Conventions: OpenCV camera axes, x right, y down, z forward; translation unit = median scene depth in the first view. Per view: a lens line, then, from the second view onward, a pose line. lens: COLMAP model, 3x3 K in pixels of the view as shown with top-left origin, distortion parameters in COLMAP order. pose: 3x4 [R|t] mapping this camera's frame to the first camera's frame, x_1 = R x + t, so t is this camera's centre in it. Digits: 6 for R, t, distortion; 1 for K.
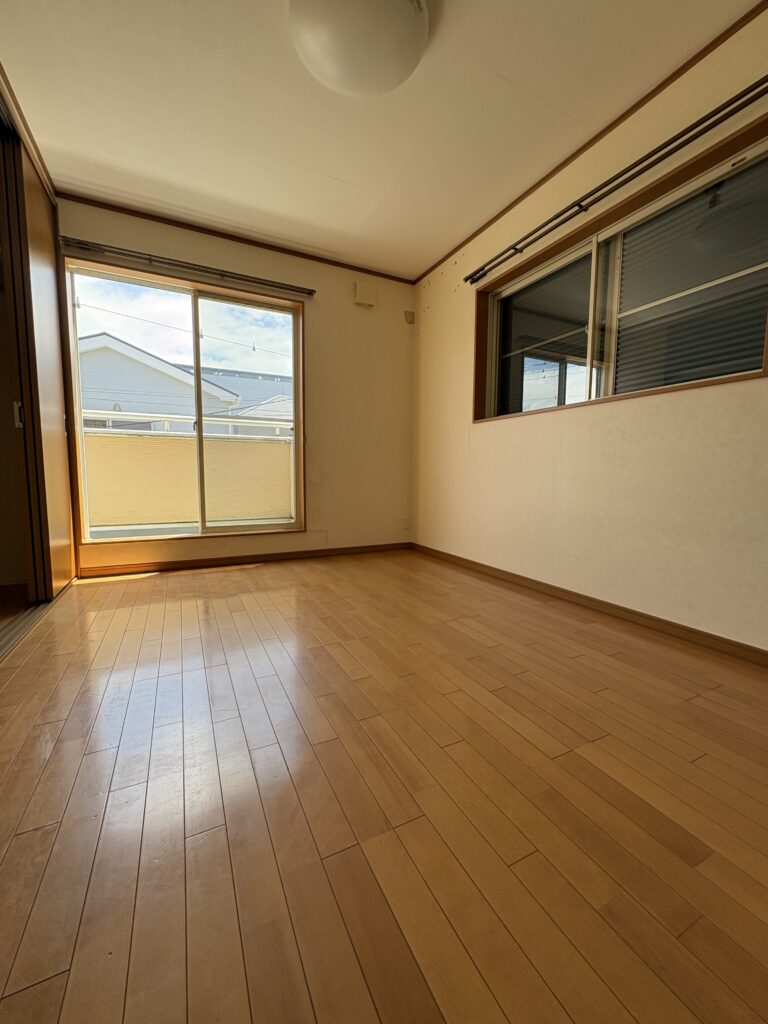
lens RADIAL K [[409.9, 0, 384.4], [0, 409.9, 510.1], [0, 0, 1]] dist [0.000878, 0.000062]
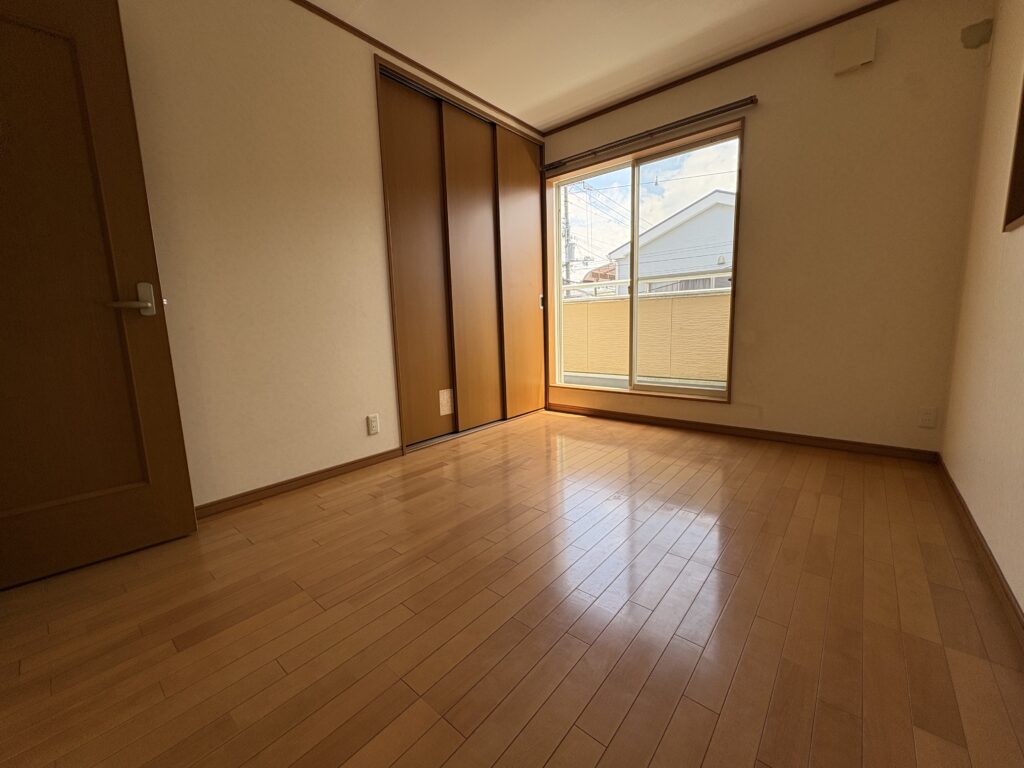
lens RADIAL K [[409.9, 0, 512.0], [0, 409.9, 384.0], [0, 0, 1]] dist [0.000878, 0.000062]
pose [[0.392416, 0.116643, -0.912362, 0.420429], [-0.049524, 0.993167, 0.105673, -0.056936], [0.918453, 0.003716, 0.395512, 0.279831]]
